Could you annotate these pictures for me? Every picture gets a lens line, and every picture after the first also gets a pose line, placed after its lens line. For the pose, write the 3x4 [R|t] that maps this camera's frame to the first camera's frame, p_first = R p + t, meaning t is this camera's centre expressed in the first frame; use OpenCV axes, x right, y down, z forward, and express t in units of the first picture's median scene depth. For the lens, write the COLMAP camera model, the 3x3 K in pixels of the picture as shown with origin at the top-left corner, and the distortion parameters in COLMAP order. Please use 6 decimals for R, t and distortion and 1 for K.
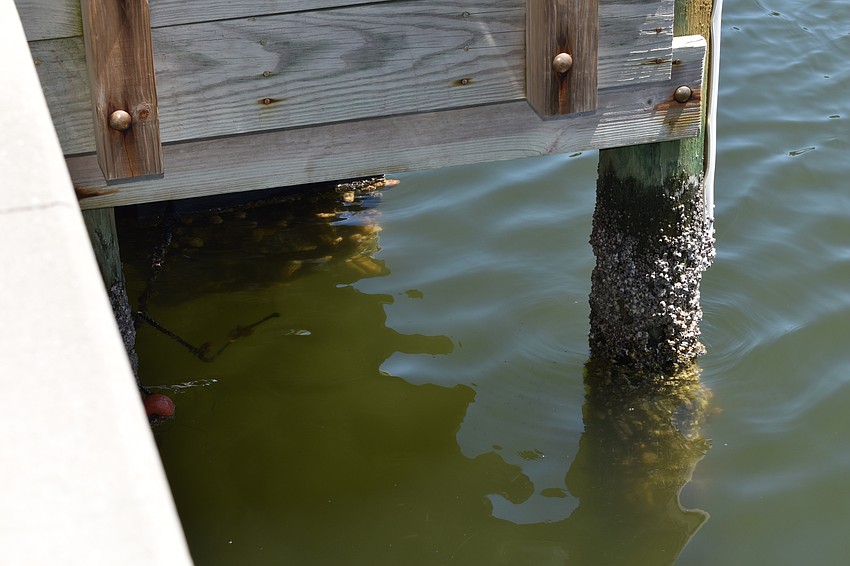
lens RADIAL K [[1689.7, 0, 425.0], [0, 1689.7, 283.0], [0, 0, 1]] dist [-0.013709, -0.032279]
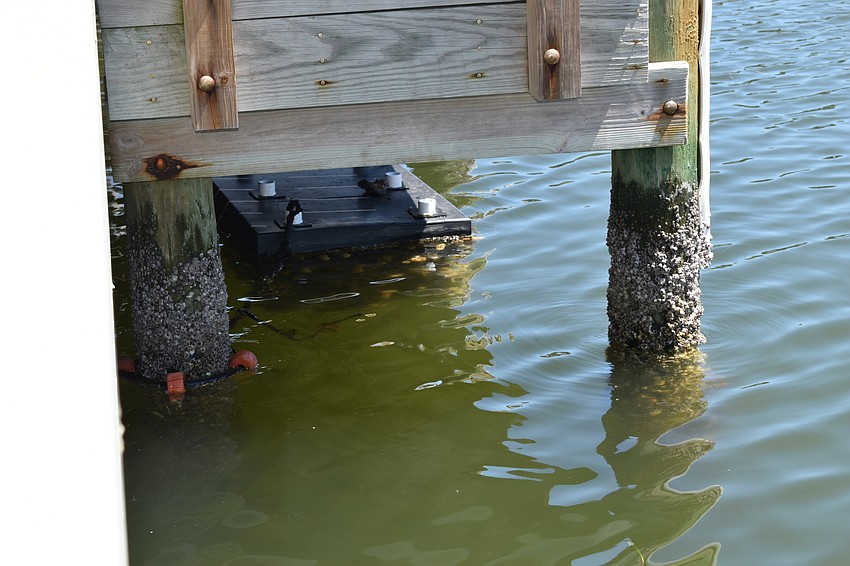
lens RADIAL K [[1689.7, 0, 425.0], [0, 1689.7, 283.0], [0, 0, 1]] dist [-0.013709, -0.032279]
pose [[0.994063, 0.023114, -0.106326, 0.119145], [-0.036168, 0.991805, -0.122532, 0.189957], [0.102622, 0.125650, 0.986753, -0.241592]]
